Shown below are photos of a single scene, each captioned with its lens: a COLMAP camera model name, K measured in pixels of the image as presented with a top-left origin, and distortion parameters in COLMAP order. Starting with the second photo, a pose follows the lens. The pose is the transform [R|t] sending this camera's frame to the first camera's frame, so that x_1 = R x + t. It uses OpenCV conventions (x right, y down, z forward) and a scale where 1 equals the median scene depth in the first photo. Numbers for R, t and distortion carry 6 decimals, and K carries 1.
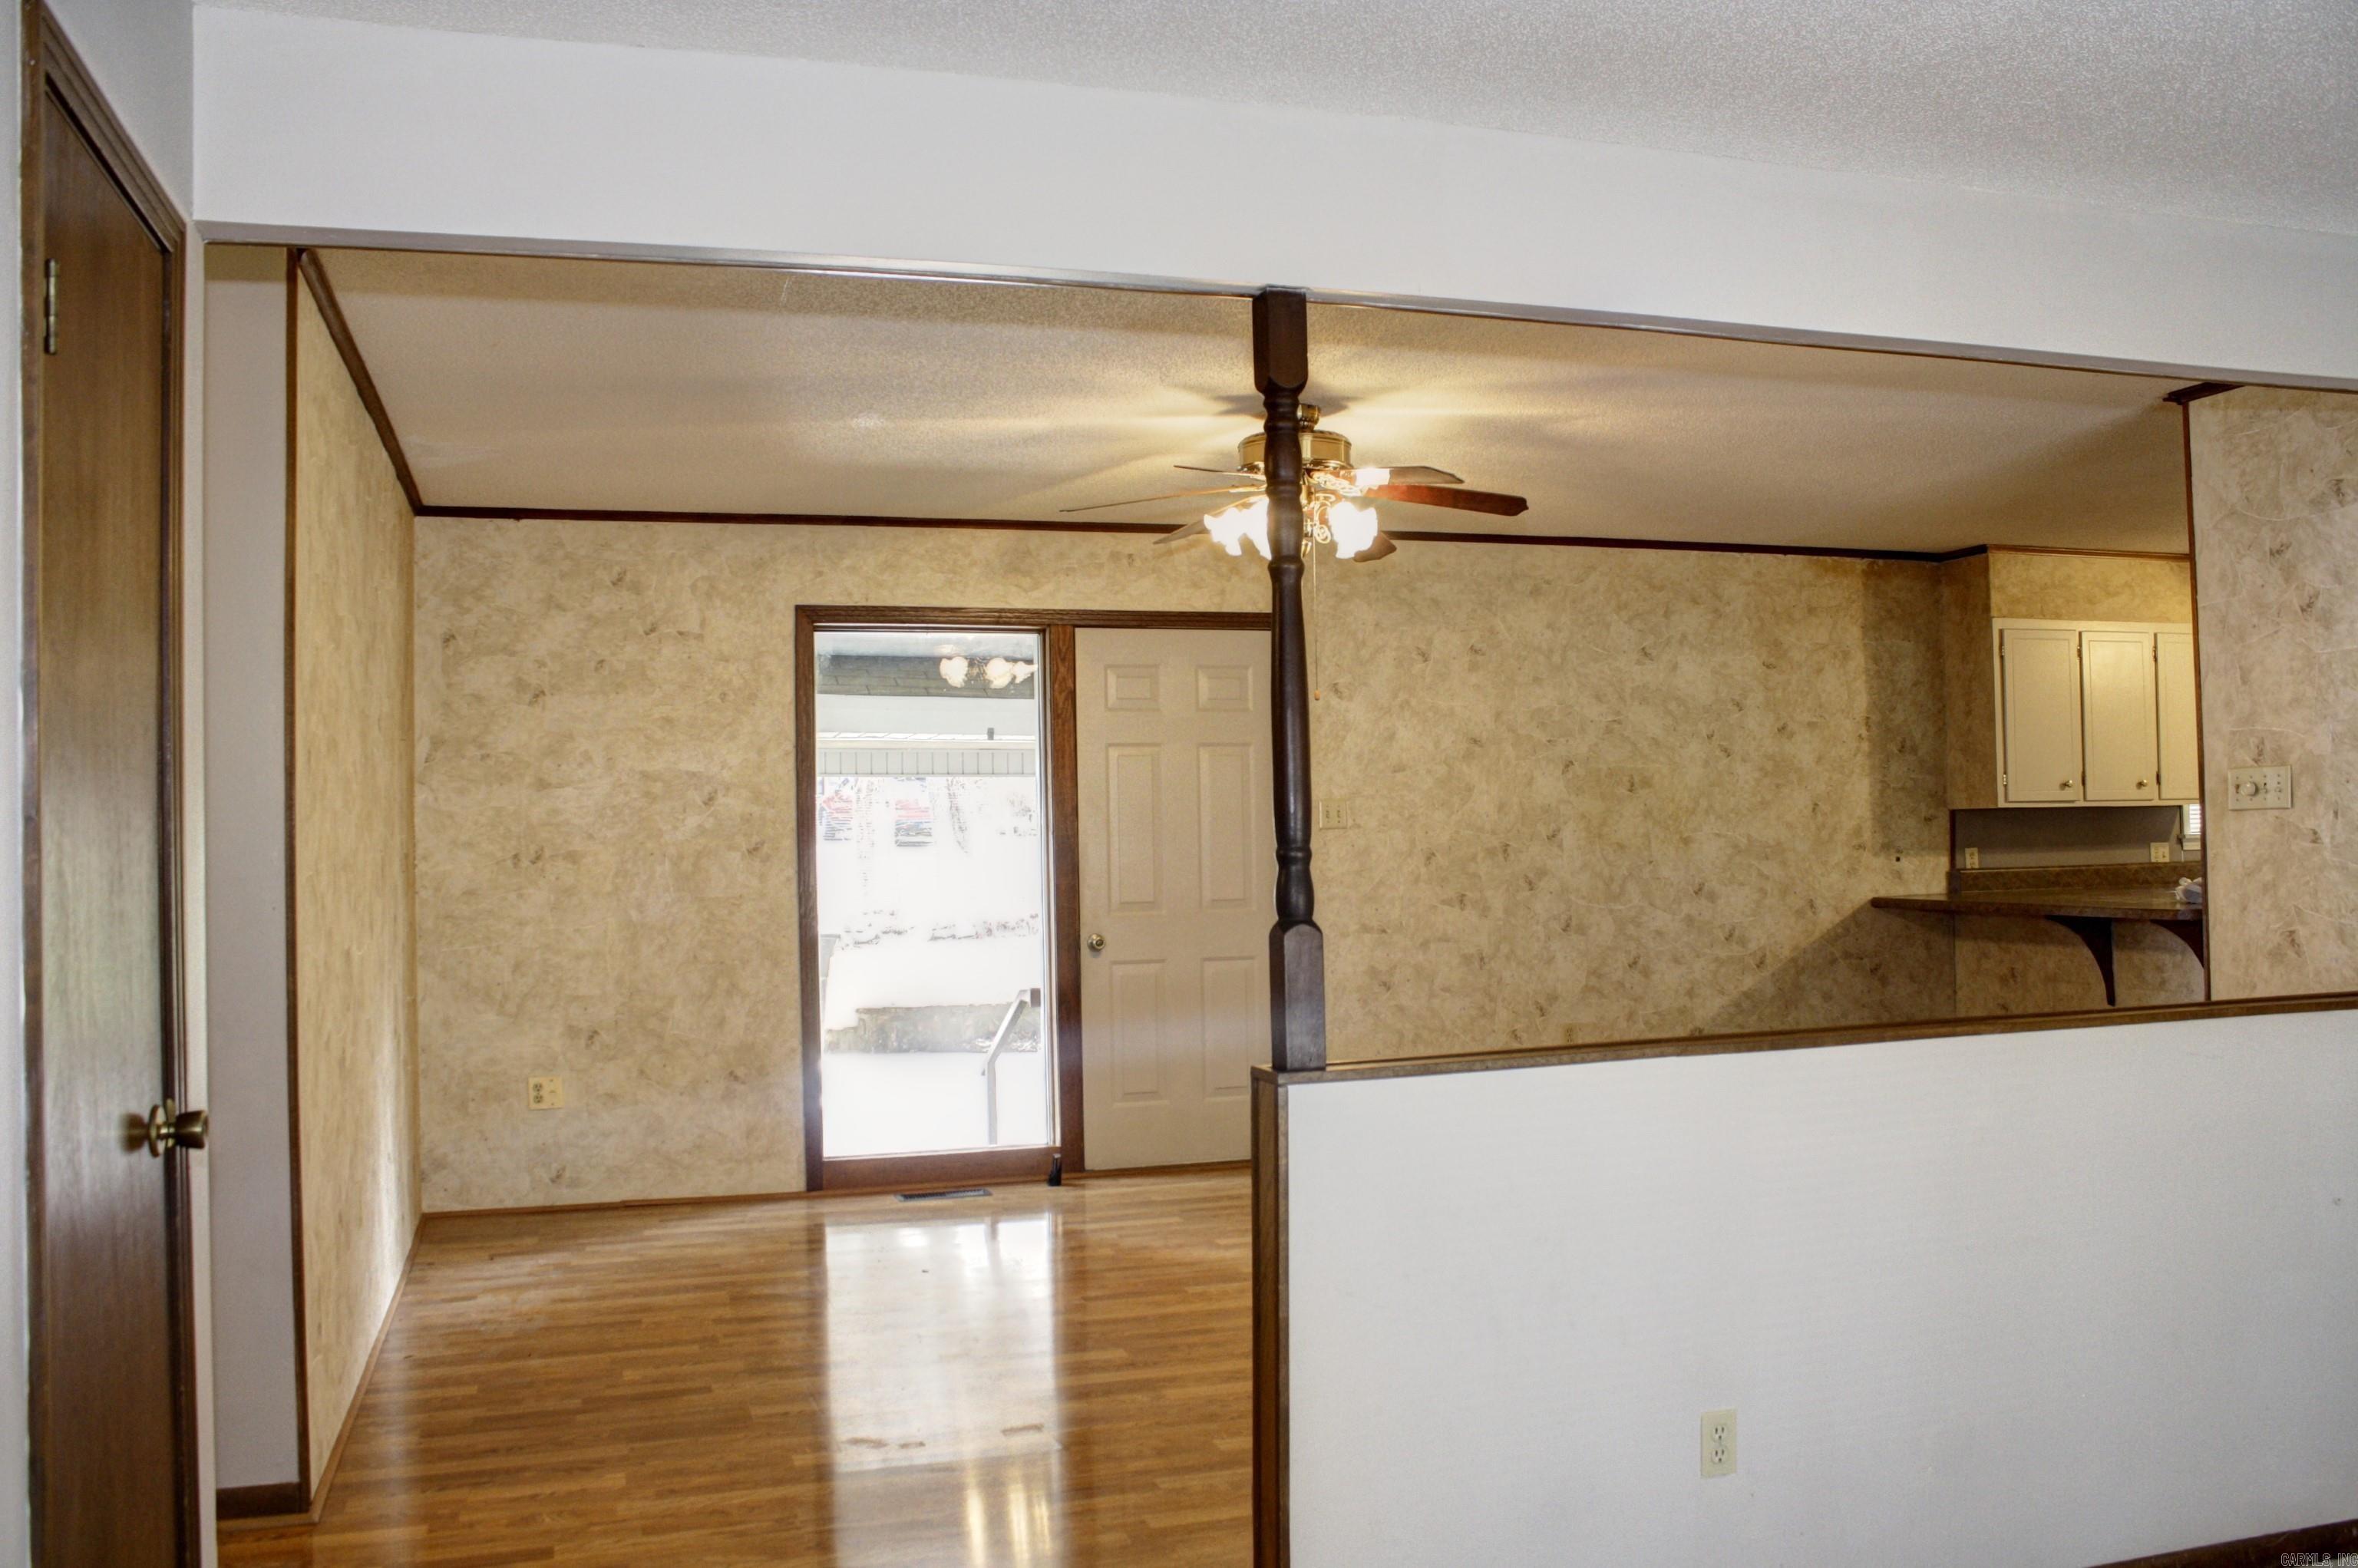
lens RADIAL K [[1985.8, 0, 1210.2], [0, 1985.8, 799.9], [0, 0, 1]] dist [-0.163836, 0.142698]
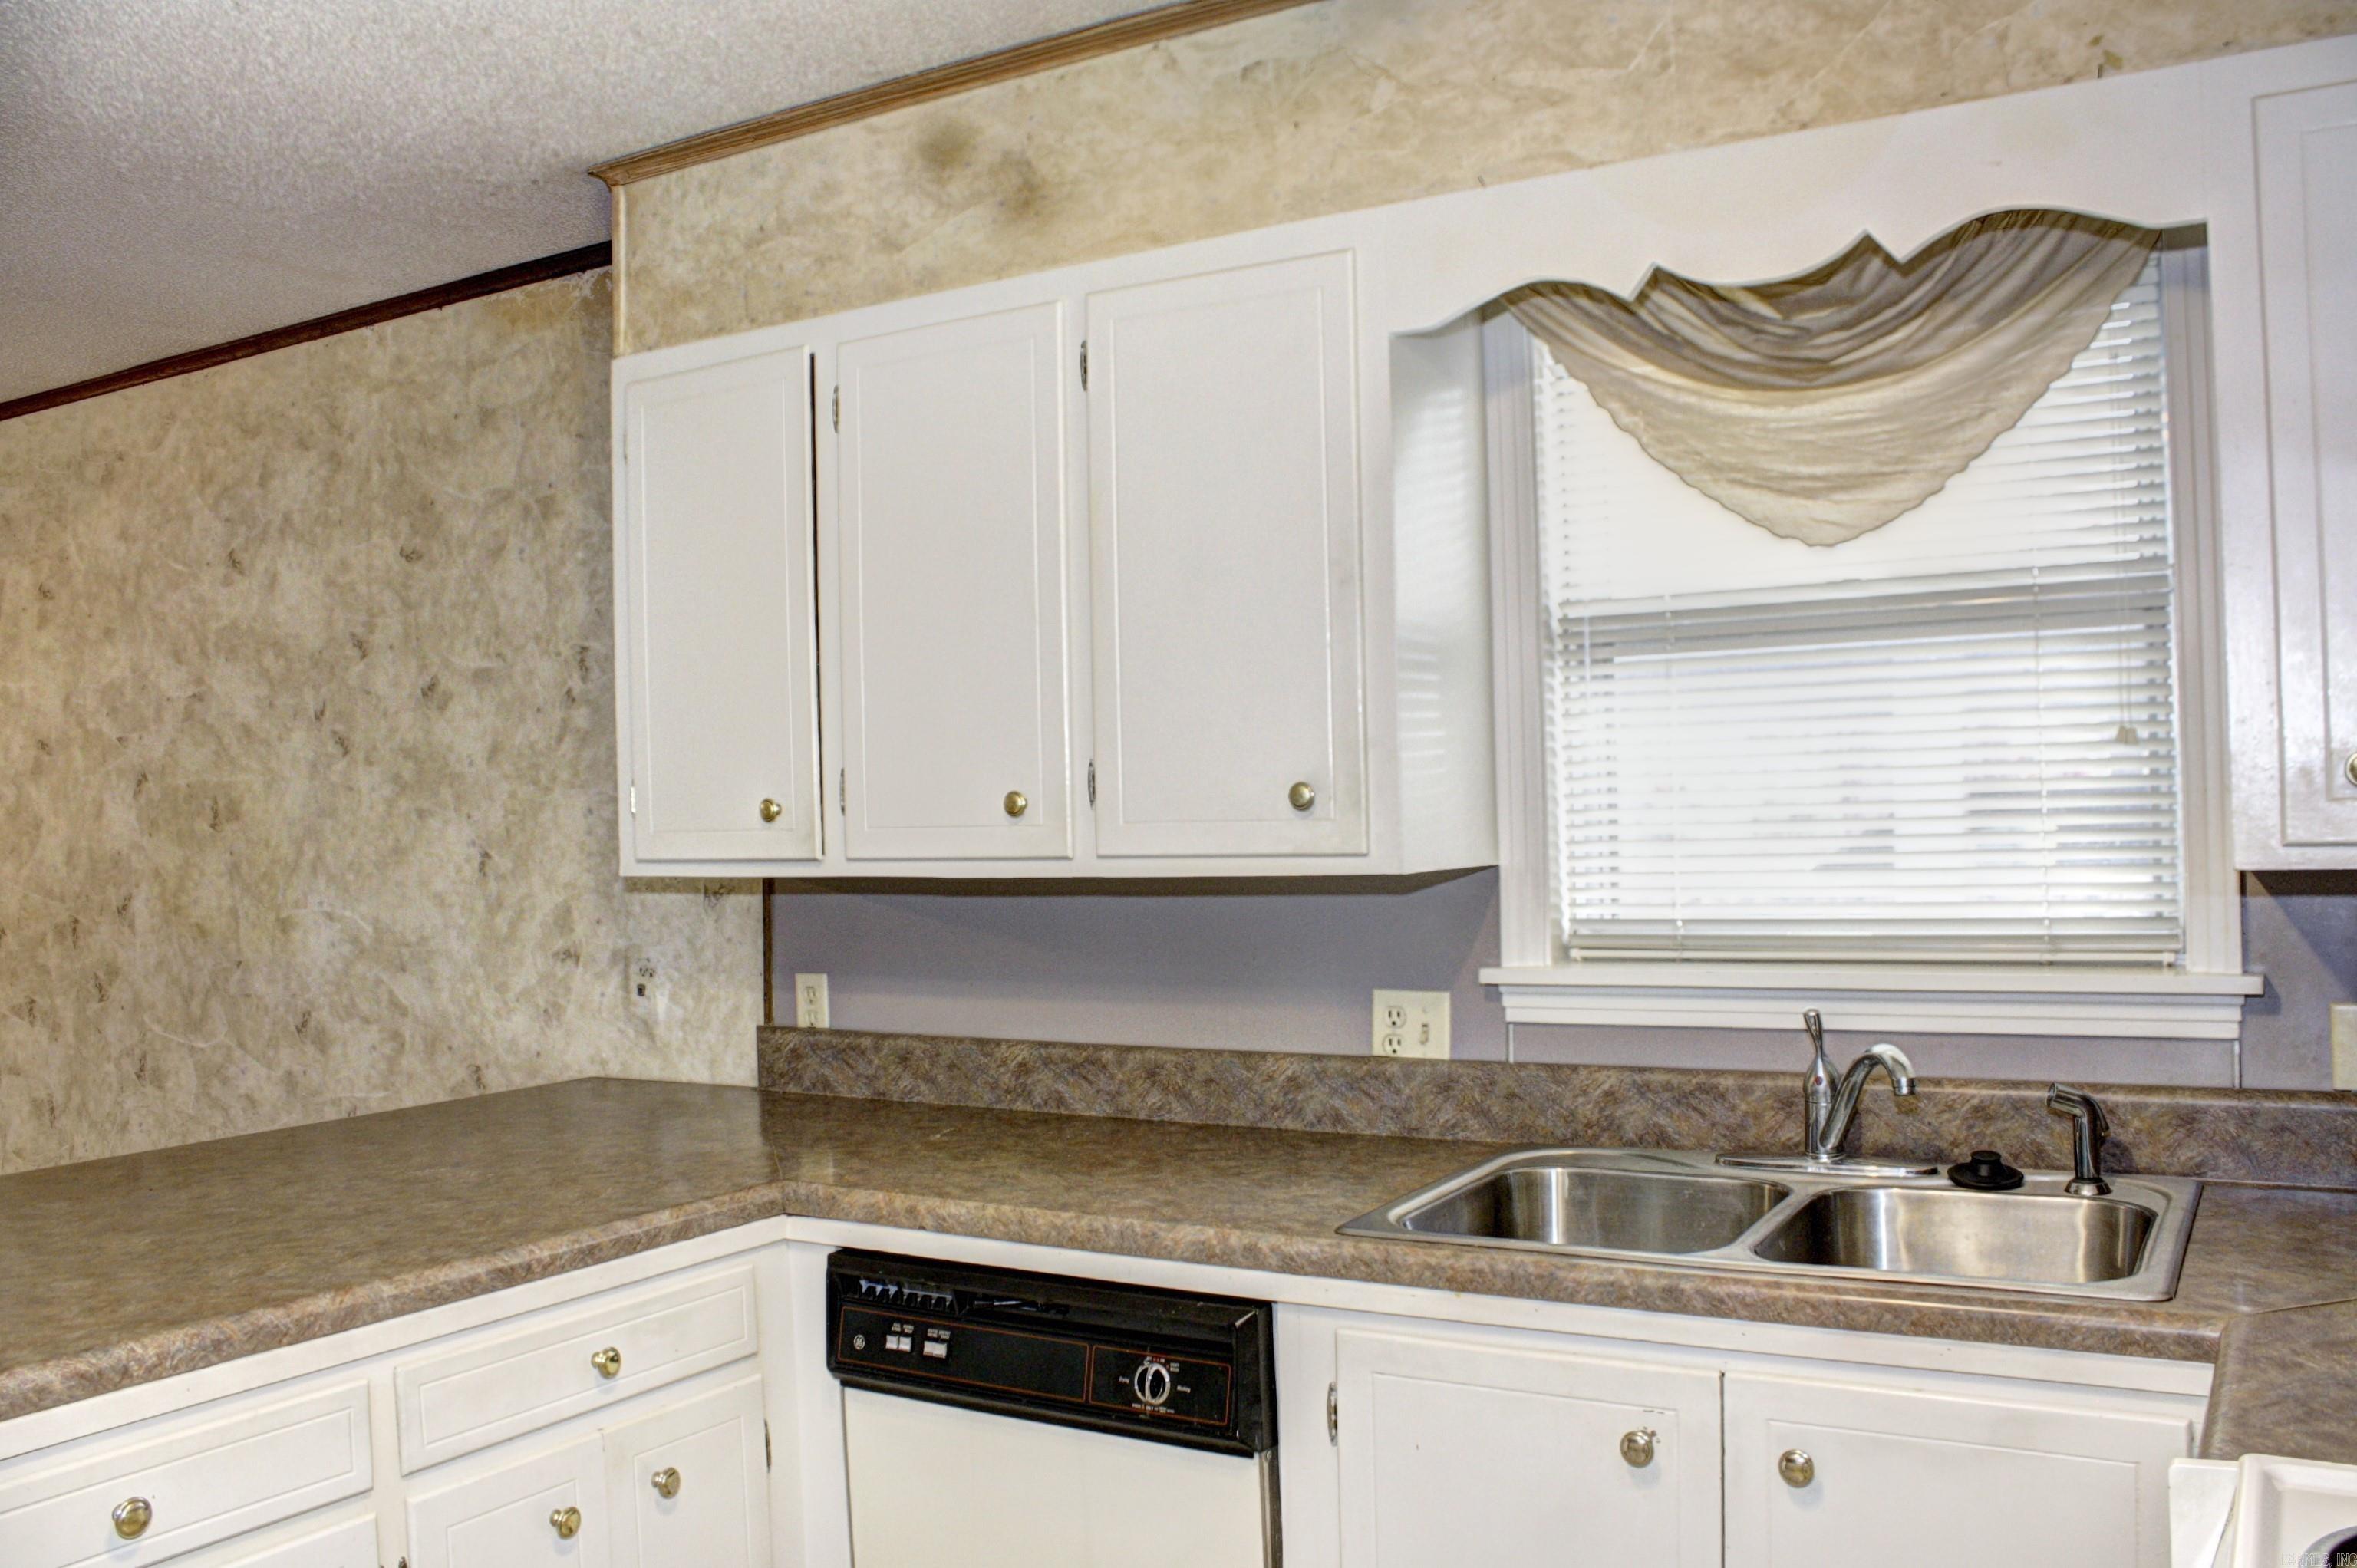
lens RADIAL K [[1984.9, 0, 1203.2], [0, 1984.9, 797.0], [0, 0, 1]] dist [-0.163836, 0.142698]
pose [[0.659721, -0.002094, -0.751508, 0.799019], [0.024775, 0.999513, 0.018965, -0.016206], [0.751103, -0.031130, 0.659451, 0.887146]]
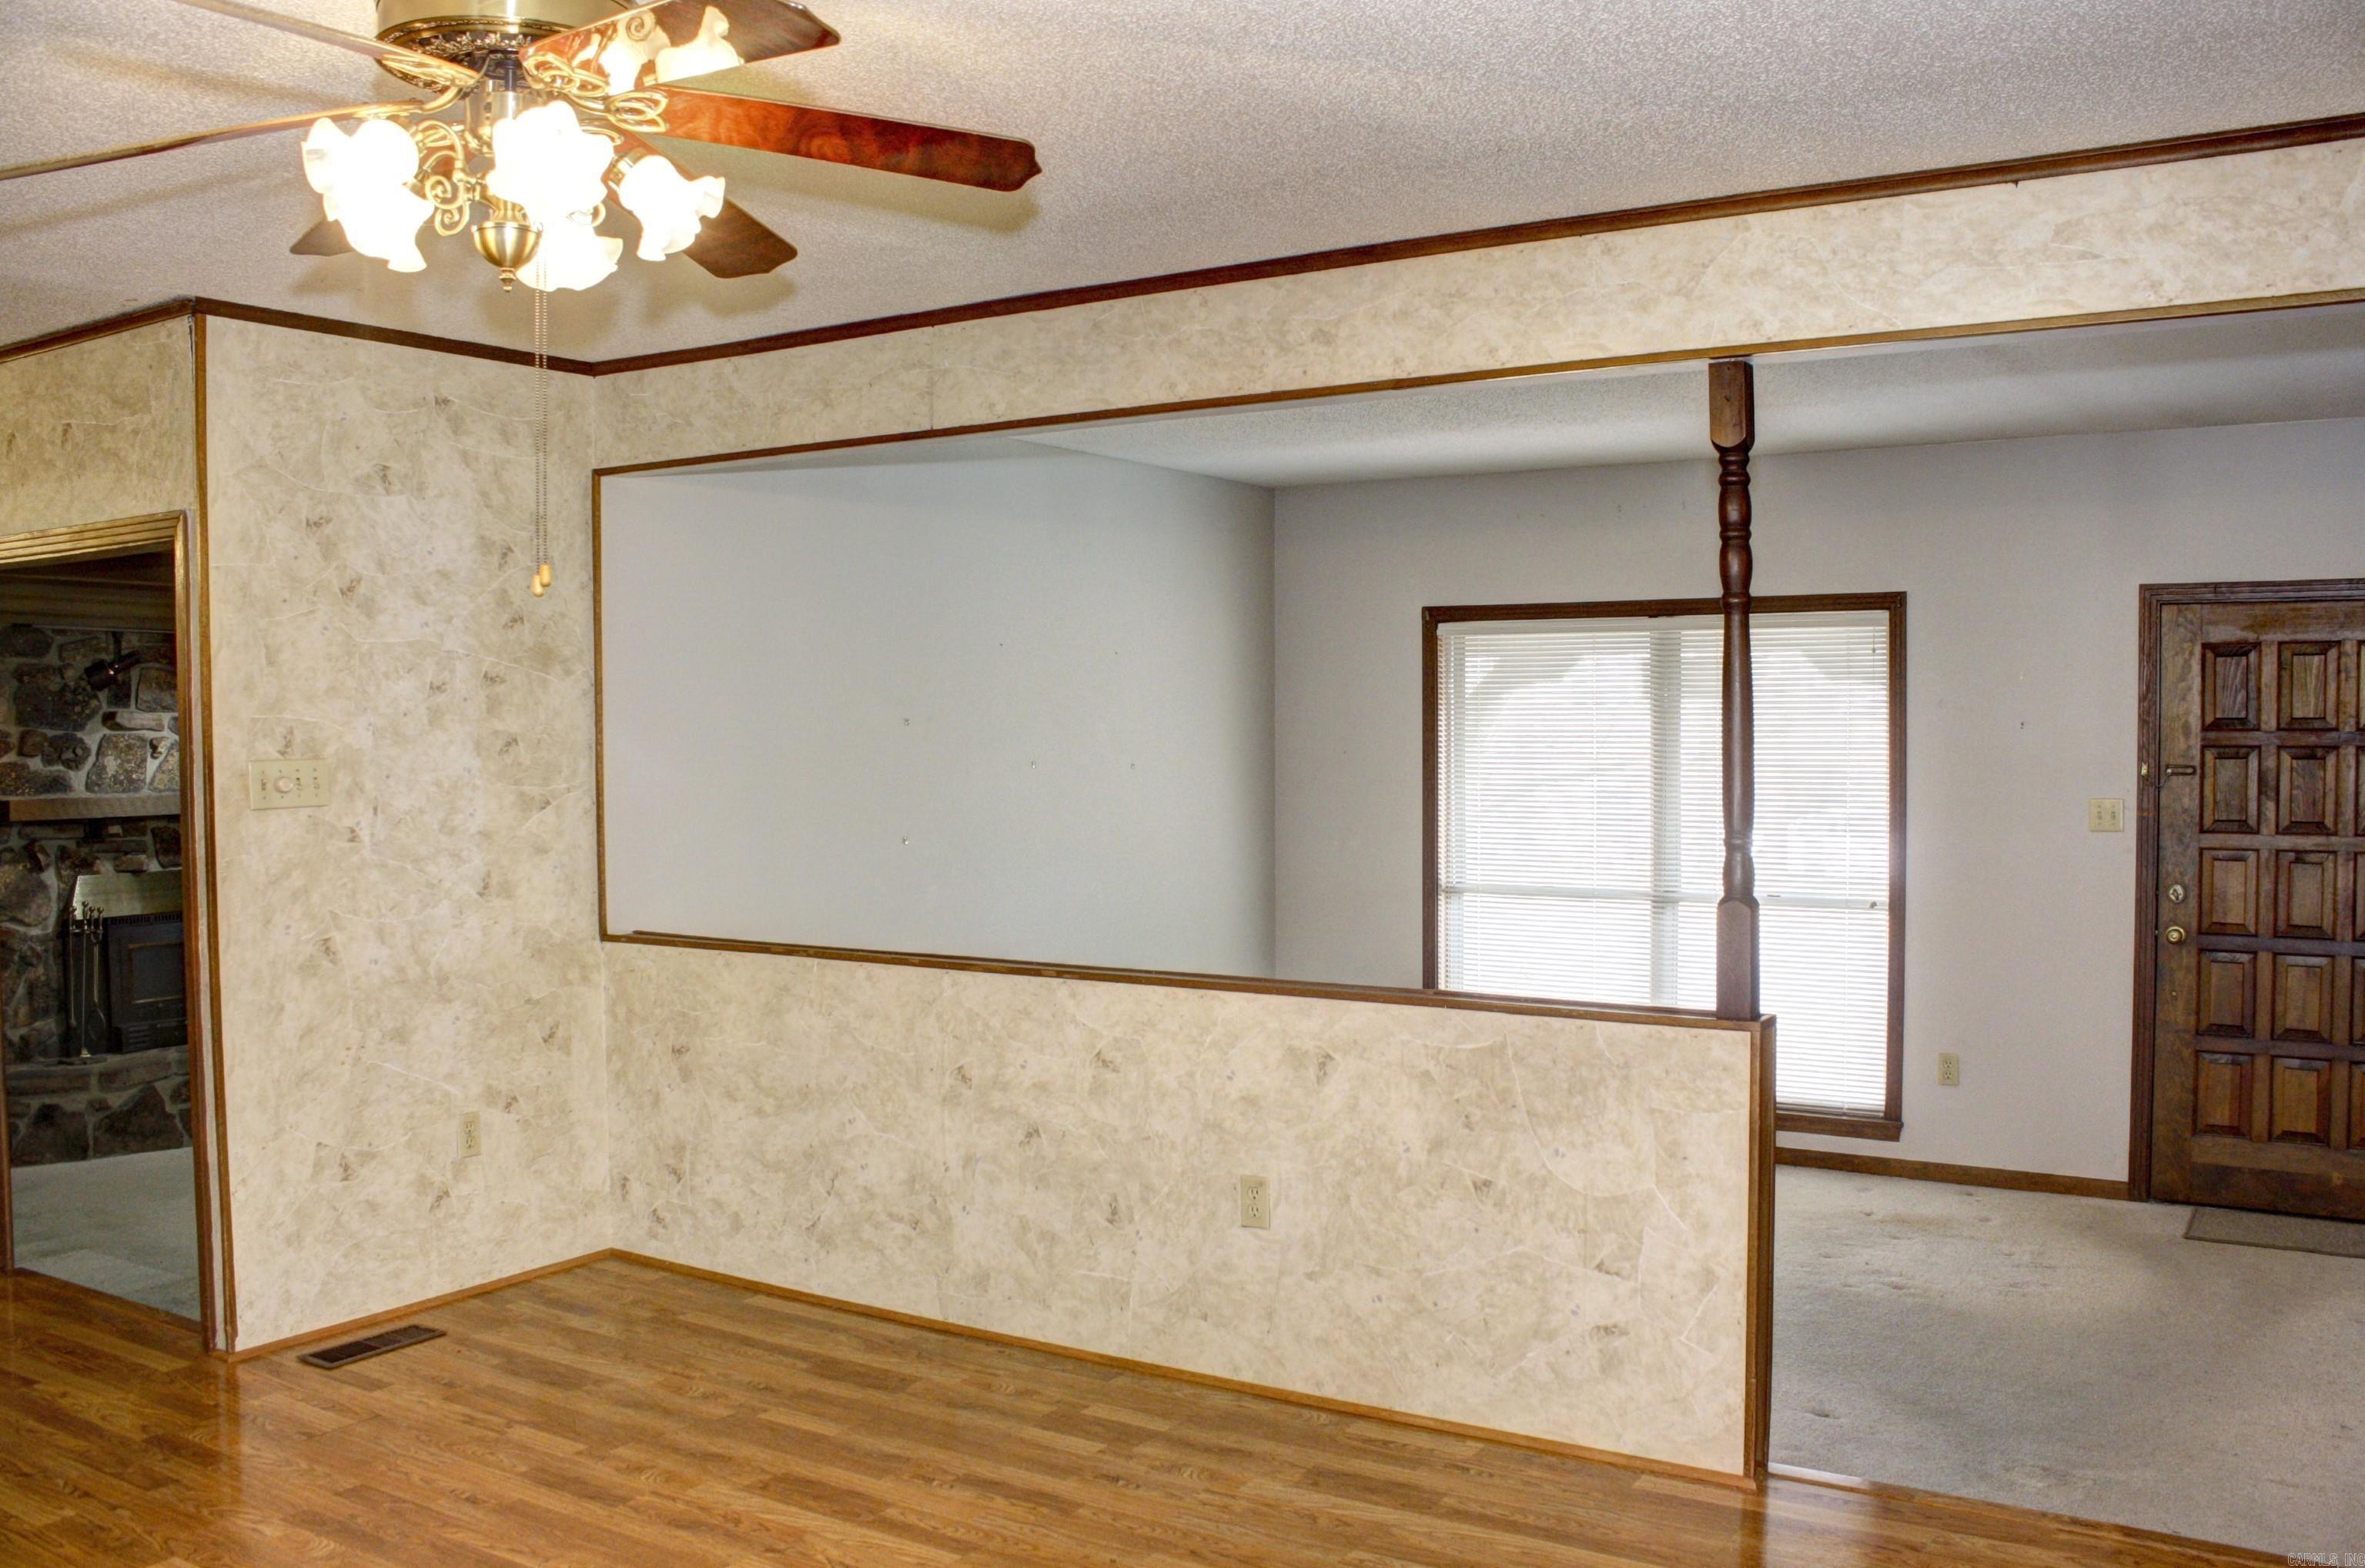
lens RADIAL K [[1991.7, 0, 1202.4], [0, 1991.7, 780.7], [0, 0, 1]] dist [-0.163836, 0.142698]
pose [[-0.636076, 0.000106, 0.771626, -0.269299], [0.006125, 0.999969, 0.004912, -0.006141], [-0.771602, 0.007850, -0.636057, 0.808529]]
